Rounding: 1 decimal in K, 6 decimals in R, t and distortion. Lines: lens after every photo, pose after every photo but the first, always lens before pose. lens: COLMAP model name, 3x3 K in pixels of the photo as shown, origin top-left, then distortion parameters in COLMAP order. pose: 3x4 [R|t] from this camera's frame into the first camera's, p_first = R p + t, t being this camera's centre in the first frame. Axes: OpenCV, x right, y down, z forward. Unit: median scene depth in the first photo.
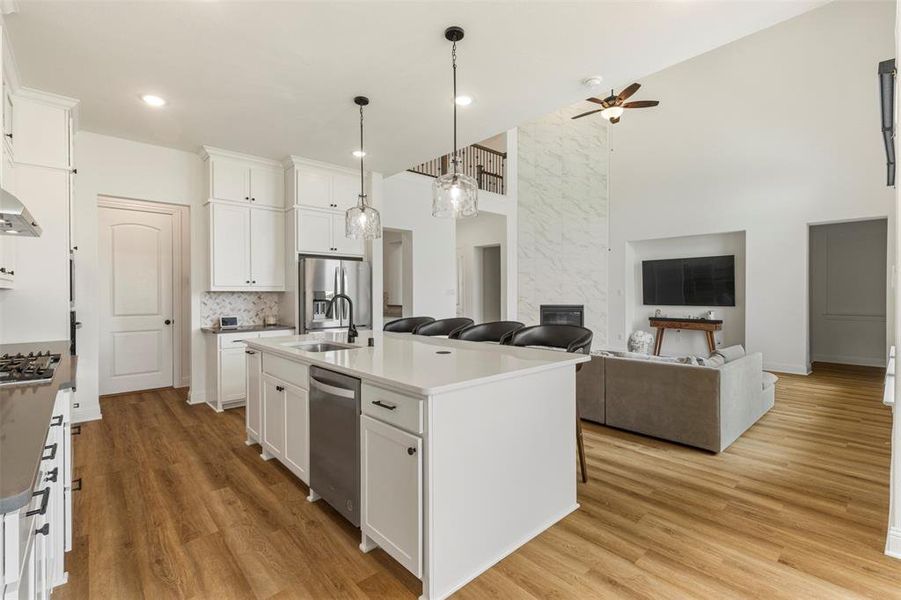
lens RADIAL K [[402.6, 0, 448.0], [0, 402.6, 295.8], [0, 0, 1]] dist [0.007492, -0.000346]
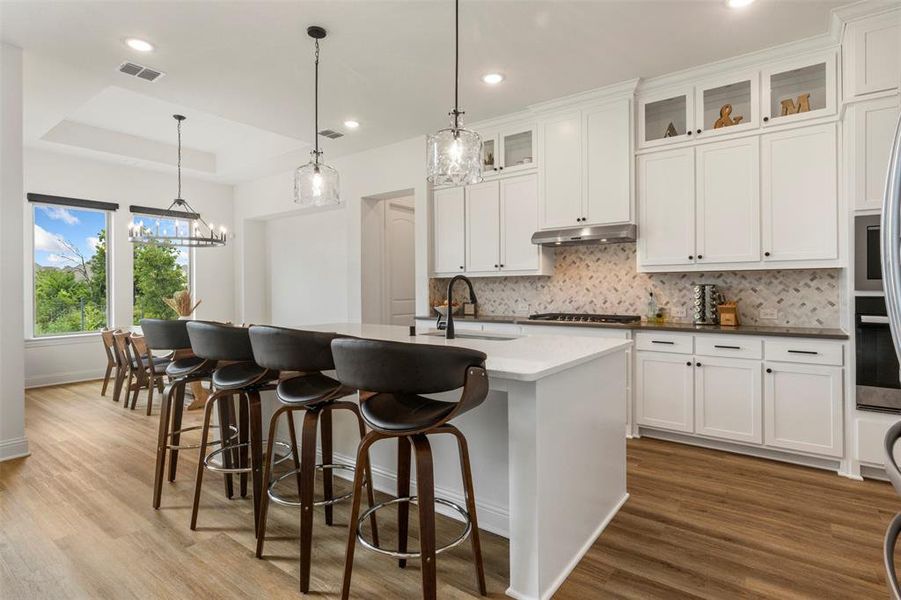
lens RADIAL K [[460.3, 0, 449.5], [0, 460.3, 289.0], [0, 0, 1]] dist [-0.000222, -0.000052]
pose [[-0.981410, 0.007770, -0.191767, -0.047963], [0.007329, 0.999969, 0.003005, 0.013282], [0.191785, 0.001544, -0.981436, 1.226703]]
